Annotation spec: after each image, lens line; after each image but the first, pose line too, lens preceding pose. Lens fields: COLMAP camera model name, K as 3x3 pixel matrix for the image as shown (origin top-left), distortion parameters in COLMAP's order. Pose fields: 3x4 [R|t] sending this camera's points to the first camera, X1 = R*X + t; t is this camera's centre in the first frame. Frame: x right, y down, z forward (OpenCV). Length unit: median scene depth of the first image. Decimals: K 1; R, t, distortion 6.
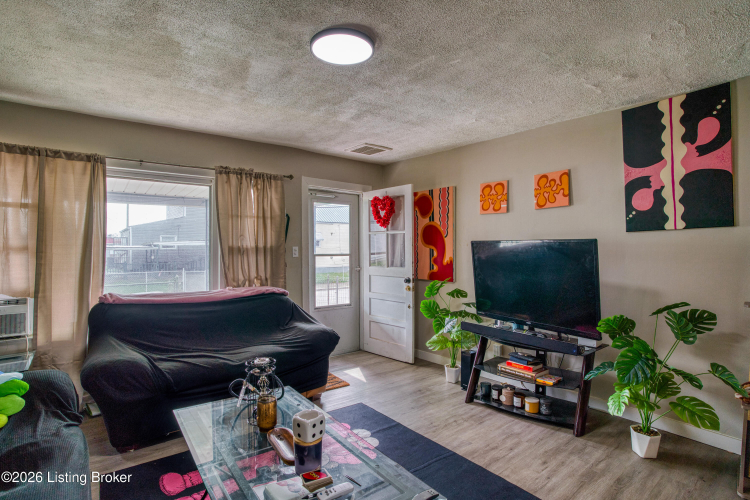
lens RADIAL K [[375.3, 0, 374.3], [0, 375.3, 251.7], [0, 0, 1]] dist [-0.081363, 0.042220]
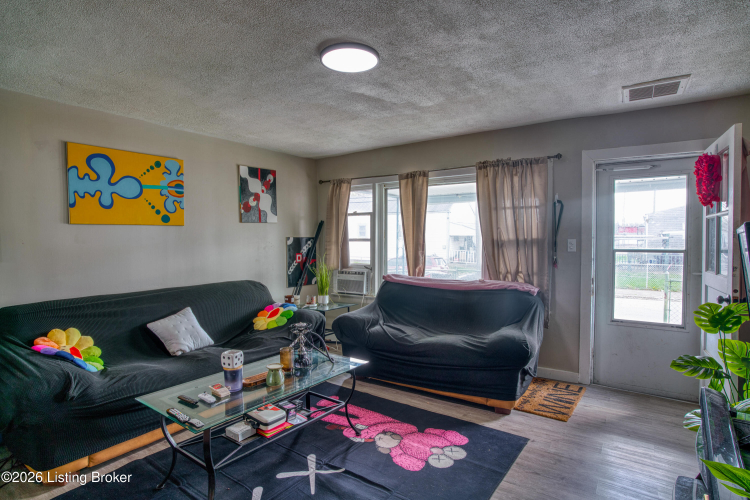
lens RADIAL K [[395.2, 0, 375.0], [0, 395.2, 250.0], [0, 0, 1]] dist [-0.026193, 0.000608]
pose [[0.311765, 0.025658, -0.949813, 0.543301], [-0.003477, 0.999659, 0.025863, -0.011279], [0.950153, -0.004760, 0.311748, 0.367094]]
